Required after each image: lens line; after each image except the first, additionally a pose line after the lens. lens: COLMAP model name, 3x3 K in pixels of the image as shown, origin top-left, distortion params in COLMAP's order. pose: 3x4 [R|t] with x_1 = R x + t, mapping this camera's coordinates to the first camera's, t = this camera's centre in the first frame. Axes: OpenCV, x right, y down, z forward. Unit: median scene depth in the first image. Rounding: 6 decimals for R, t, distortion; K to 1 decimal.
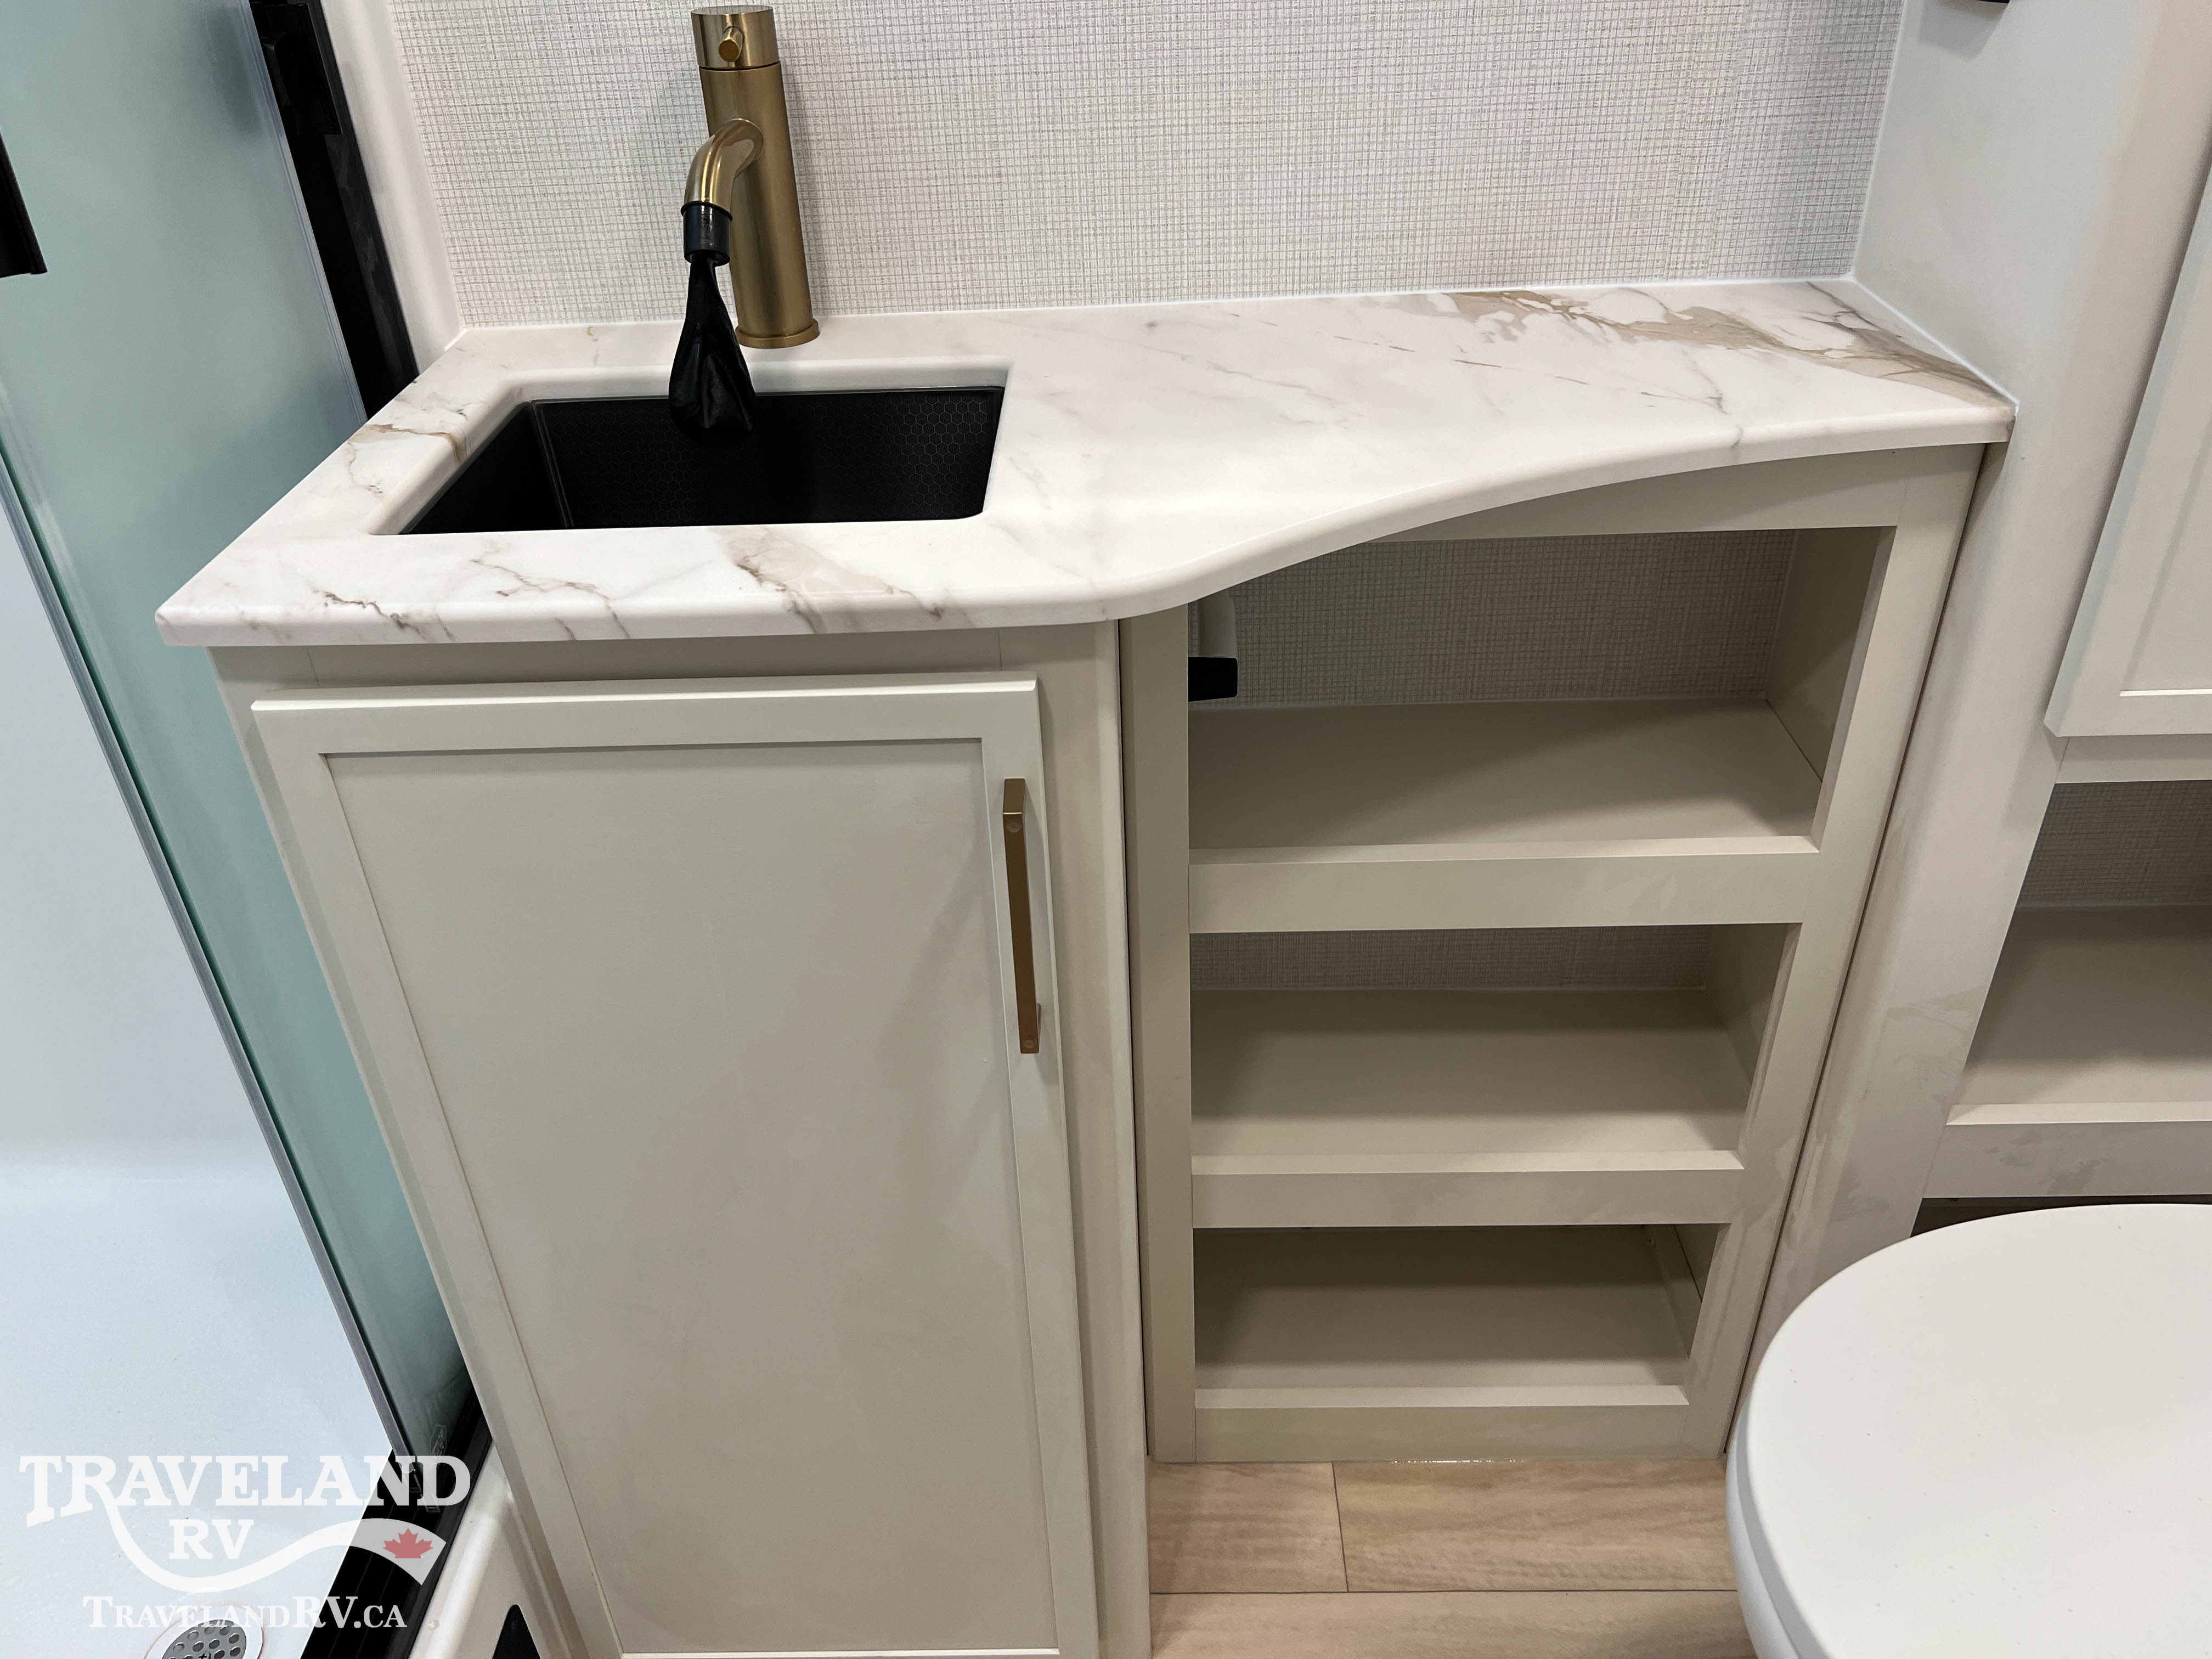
lens RADIAL K [[1664.1, 0, 1106.0], [0, 1664.1, 829.5], [0, 0, 1]] dist [0.003406, 0.000693]
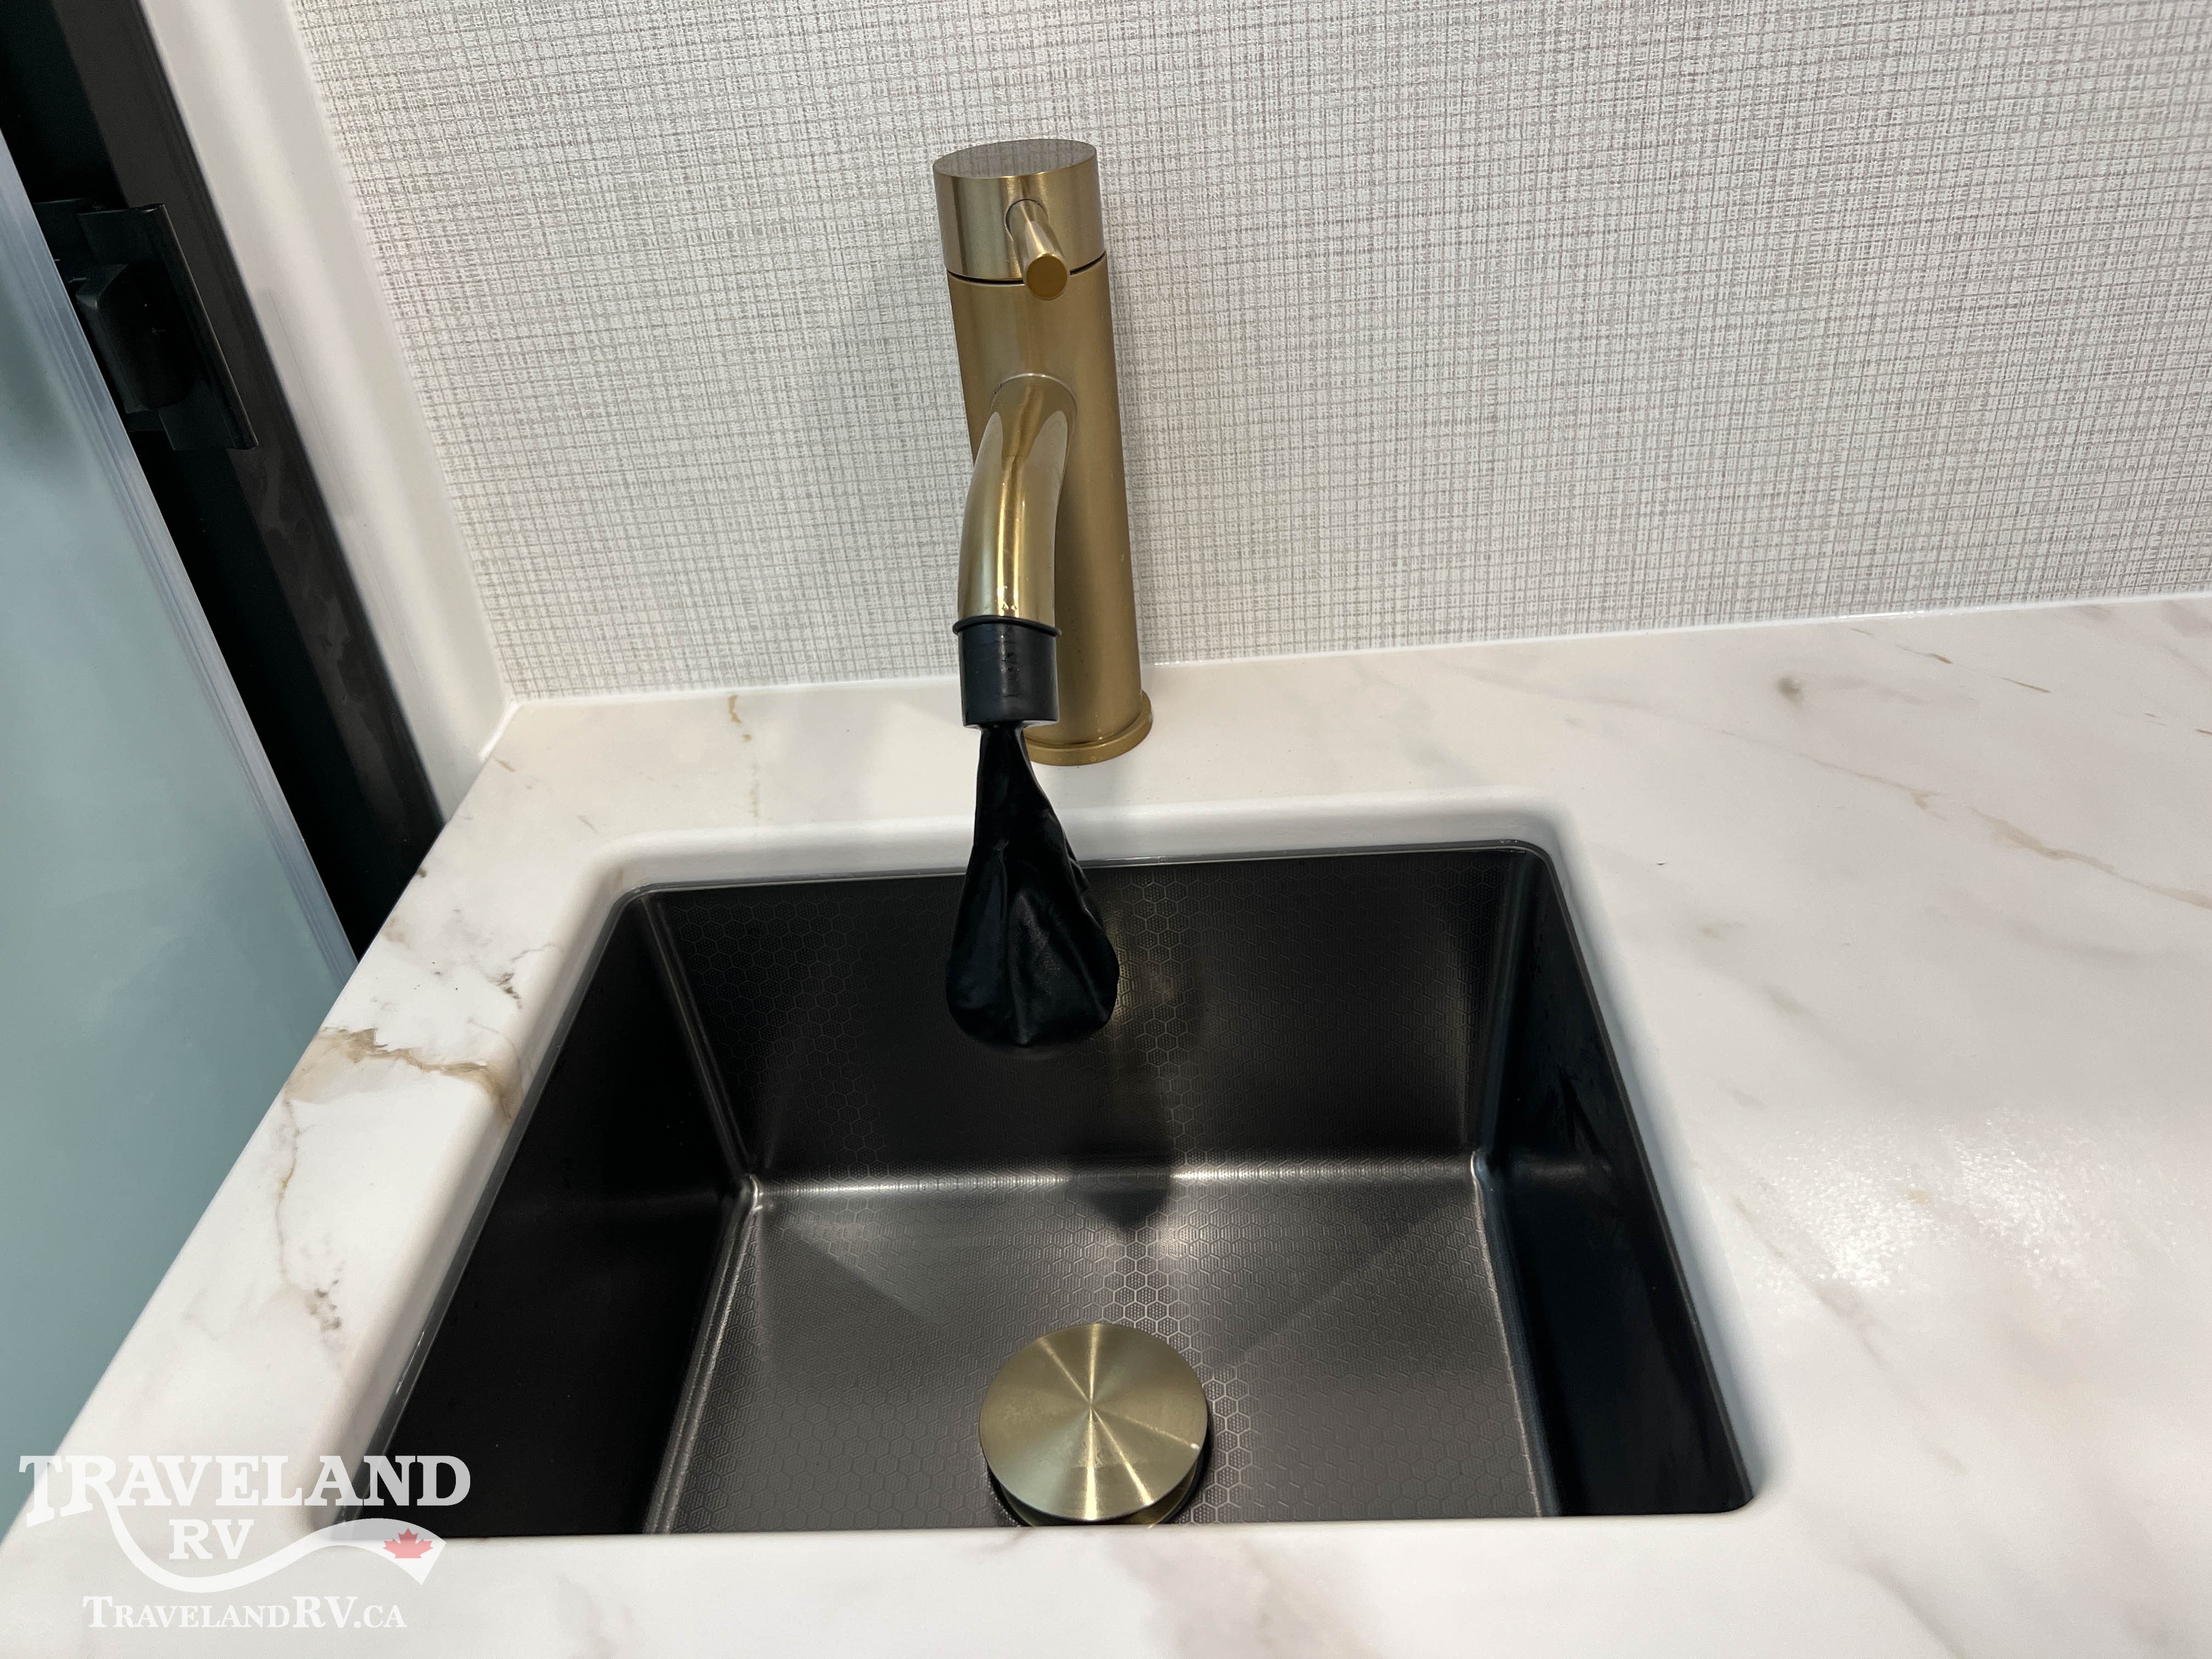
lens RADIAL K [[1678.0, 0, 1106.0], [0, 1678.0, 829.5], [0, 0, 1]] dist [0.005238, -0.016739]
pose [[0.998338, -0.029595, -0.049443, -0.166824], [0.030958, 0.999155, 0.027032, -0.285335], [0.048601, -0.028517, 0.998411, 0.465692]]
